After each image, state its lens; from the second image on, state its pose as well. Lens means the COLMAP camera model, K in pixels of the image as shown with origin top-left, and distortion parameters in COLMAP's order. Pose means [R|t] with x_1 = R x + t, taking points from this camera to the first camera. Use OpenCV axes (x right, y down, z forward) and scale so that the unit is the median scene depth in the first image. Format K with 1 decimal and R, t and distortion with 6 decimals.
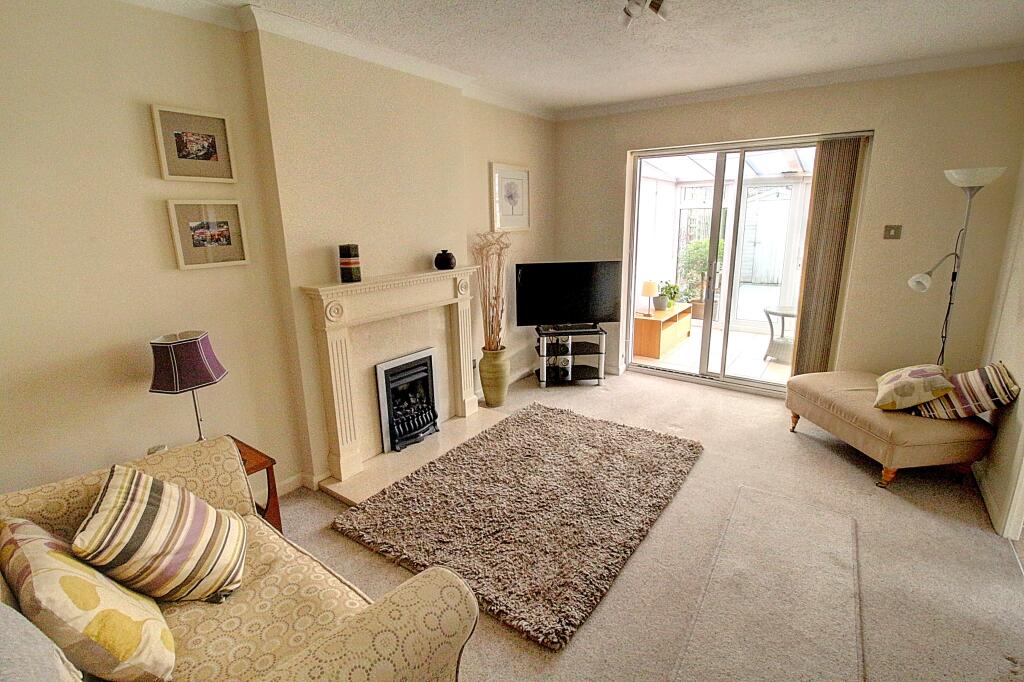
lens RADIAL K [[466.0, 0, 512.0], [0, 466.0, 341.0], [0, 0, 1]] dist [-0.001811, -0.000480]
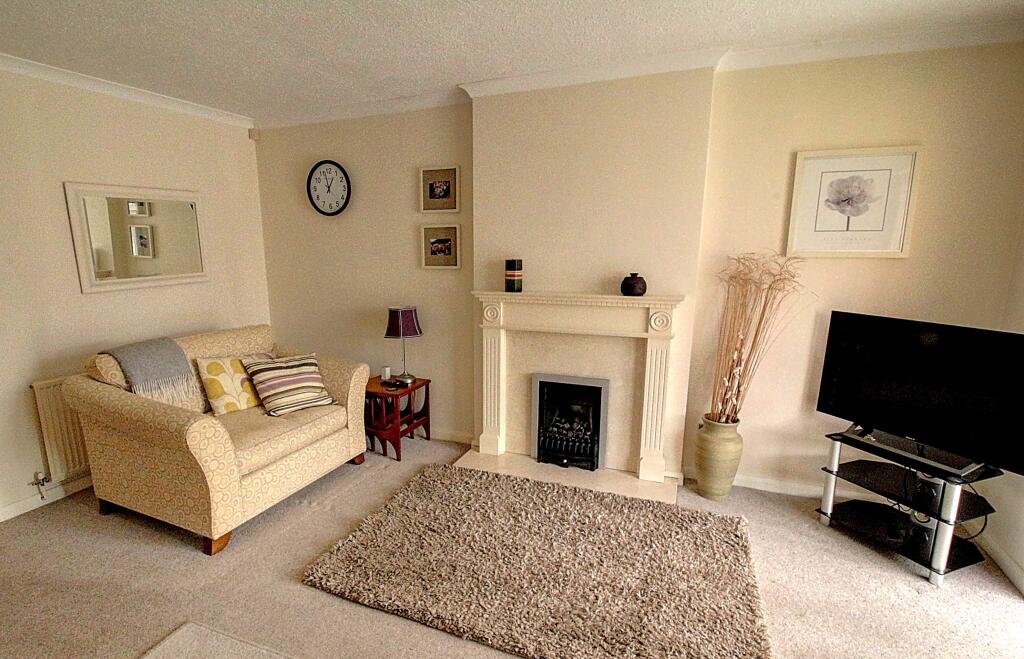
lens RADIAL K [[546.2, 0, 508.8], [0, 546.2, 370.5], [0, 0, 1]] dist [-0.000717, -0.001377]
pose [[0.219040, 0.232085, -0.947712, 0.879128], [-0.248694, 0.952499, 0.175777, -0.159467], [0.943490, 0.197188, 0.266353, 0.608475]]
